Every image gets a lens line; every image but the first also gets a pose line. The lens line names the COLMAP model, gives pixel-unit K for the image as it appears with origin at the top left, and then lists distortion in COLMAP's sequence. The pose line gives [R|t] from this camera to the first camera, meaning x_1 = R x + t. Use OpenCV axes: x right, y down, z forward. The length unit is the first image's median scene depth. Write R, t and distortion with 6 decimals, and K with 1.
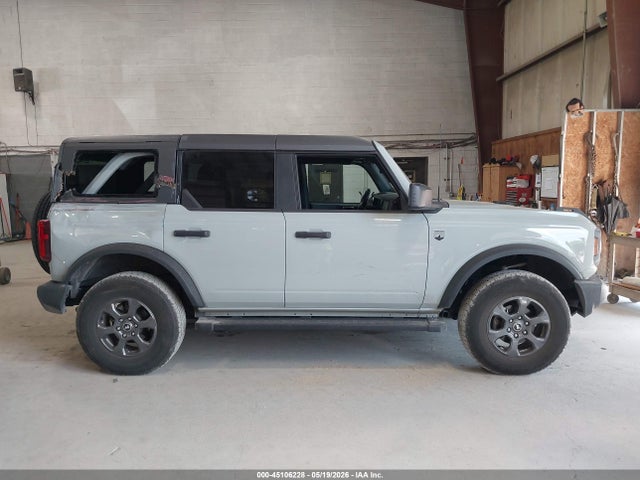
lens RADIAL K [[518.6, 0, 318.6], [0, 518.6, 226.4], [0, 0, 1]] dist [-0.001589, -0.004914]
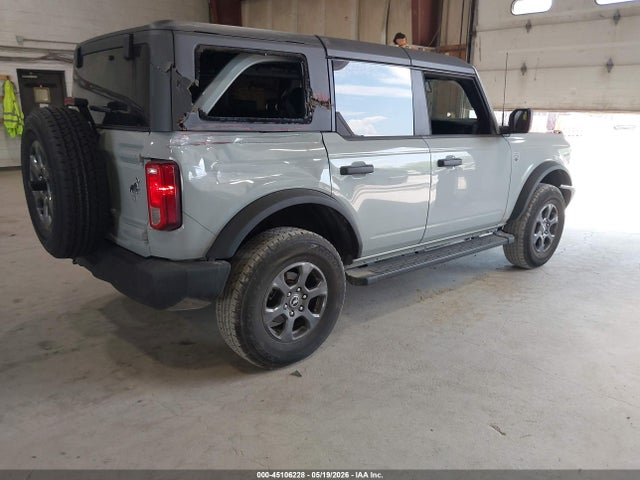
lens RADIAL K [[518.6, 0, 318.6], [0, 518.6, 226.4], [0, 0, 1]] dist [-0.001589, -0.004914]
pose [[0.735060, -0.135333, 0.664358, -0.770351], [0.037221, 0.986453, 0.159764, -0.026508], [-0.676980, -0.092708, 0.730140, 0.422044]]
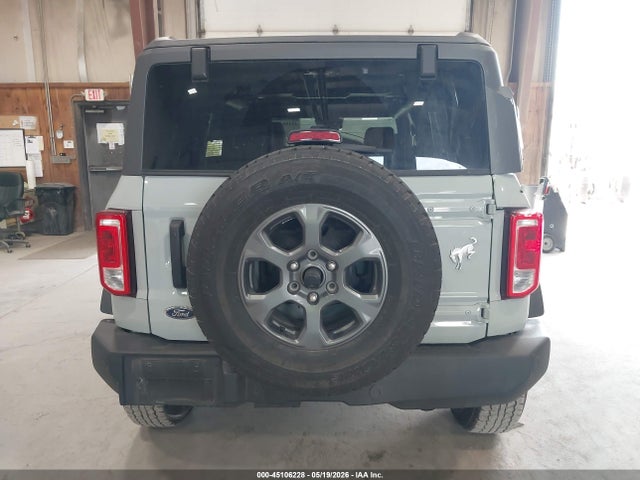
lens RADIAL K [[509.7, 0, 320.0], [0, 509.7, 240.0], [0, 0, 1]] dist [0.001665, -0.002175]
pose [[0.002063, -0.168200, 0.985751, -0.946317], [0.086894, 0.982055, 0.167387, -0.076620], [-0.996215, 0.085310, 0.016642, 1.129942]]
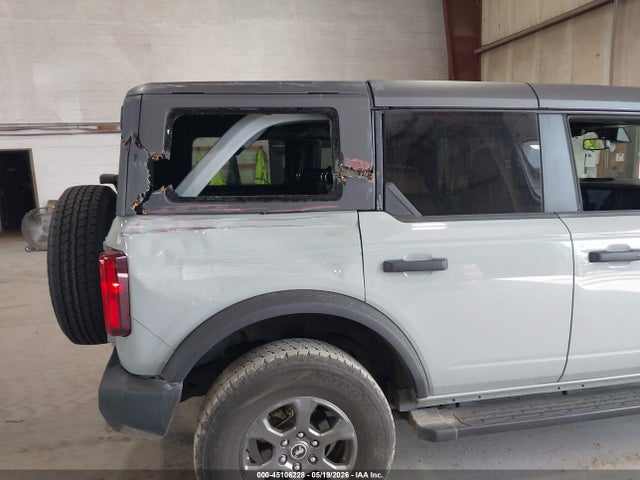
lens RADIAL K [[518.6, 0, 318.6], [0, 518.6, 226.4], [0, 0, 1]] dist [-0.001589, -0.004914]
pose [[0.975995, -0.042302, 0.213643, -0.424755], [0.035872, 0.998782, 0.033885, -0.044757], [-0.214816, -0.025408, 0.976324, 0.465409]]
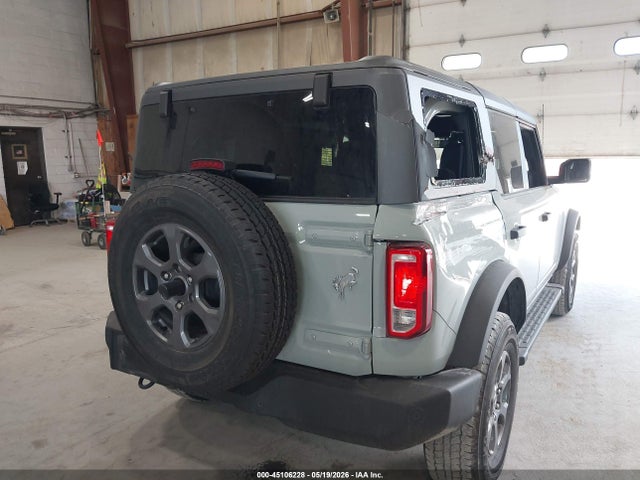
lens RADIAL K [[499.6, 0, 320.0], [0, 499.6, 240.0], [0, 0, 1]] dist [-0.008568, -0.002117]
pose [[0.489920, -0.140424, 0.860384, -0.887600], [0.077467, 0.990050, 0.117476, -0.068614], [-0.868319, 0.009098, 0.495923, 0.844357]]
